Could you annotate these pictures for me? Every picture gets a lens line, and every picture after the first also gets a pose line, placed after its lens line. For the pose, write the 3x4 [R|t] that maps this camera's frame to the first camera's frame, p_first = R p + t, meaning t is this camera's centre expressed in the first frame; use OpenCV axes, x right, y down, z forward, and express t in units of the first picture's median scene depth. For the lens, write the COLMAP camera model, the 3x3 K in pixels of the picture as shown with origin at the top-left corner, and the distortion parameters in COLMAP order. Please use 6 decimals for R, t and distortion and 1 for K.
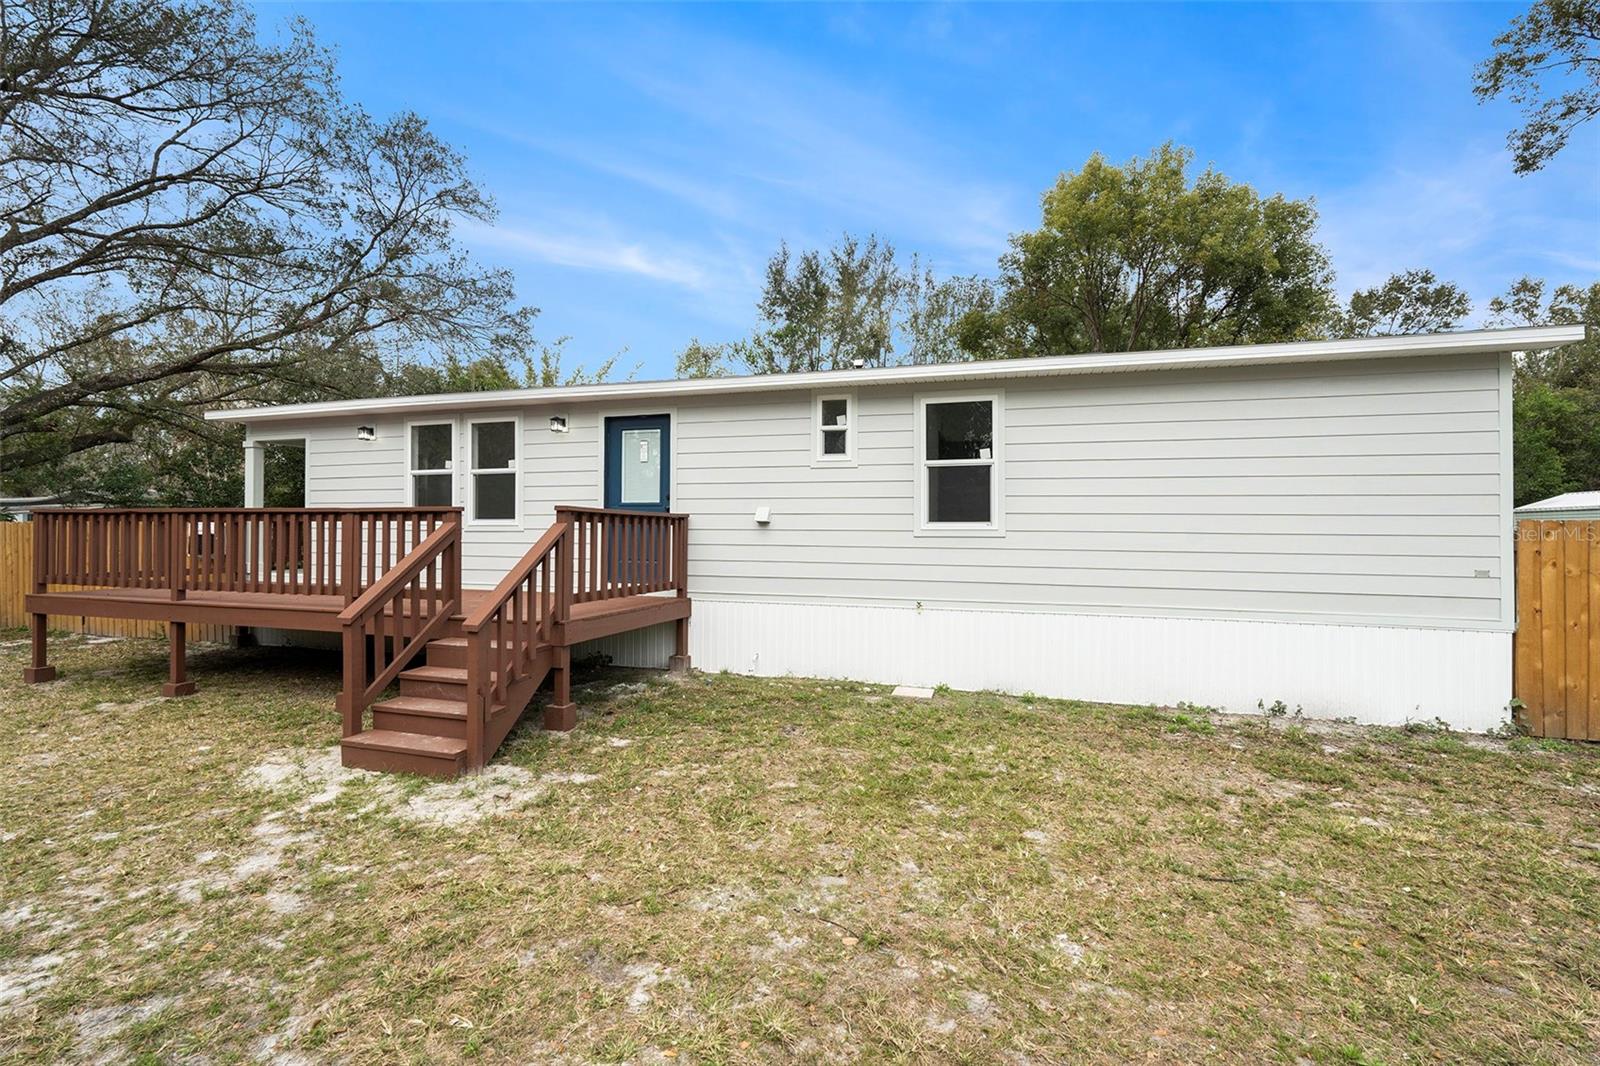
lens RADIAL K [[718.7, 0, 800.1], [0, 718.7, 522.1], [0, 0, 1]] dist [-0.004498, 0.001627]
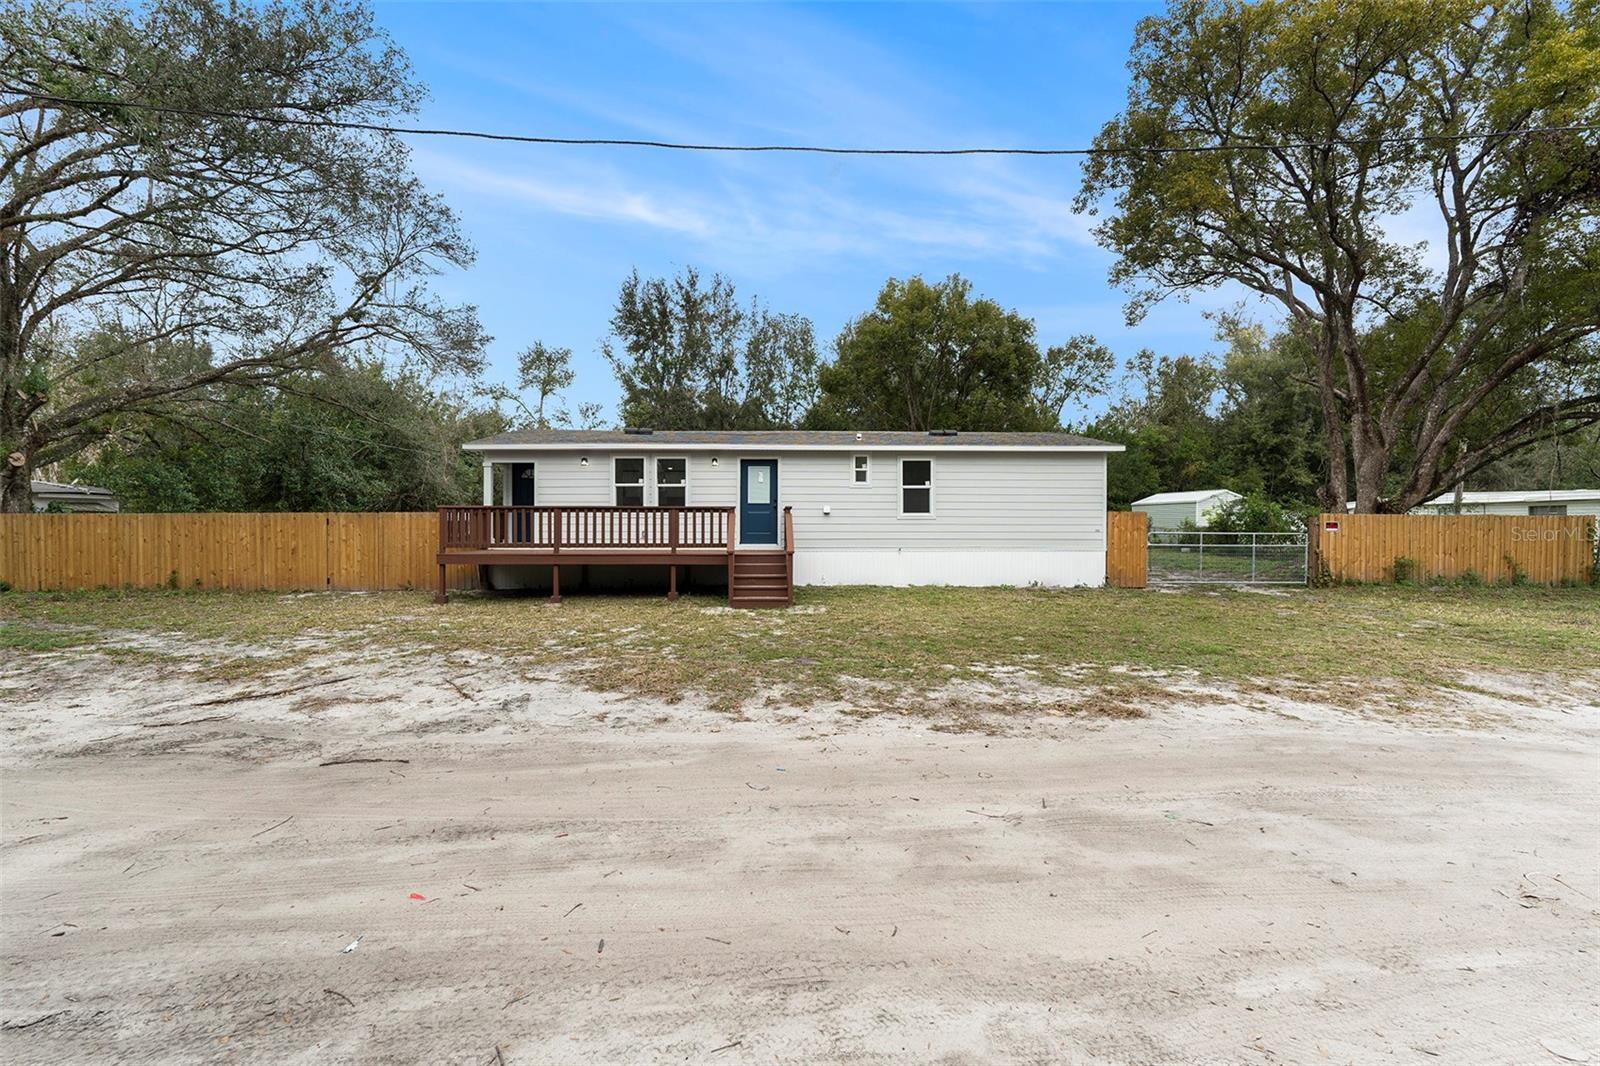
lens RADIAL K [[718.7, 0, 803.9], [0, 718.7, 530.6], [0, 0, 1]] dist [-0.004498, 0.001627]
pose [[0.944047, -0.010356, 0.329648, -0.705539], [0.001840, 0.999657, 0.026136, -0.002941], [-0.329806, -0.024067, 0.943742, -0.847265]]
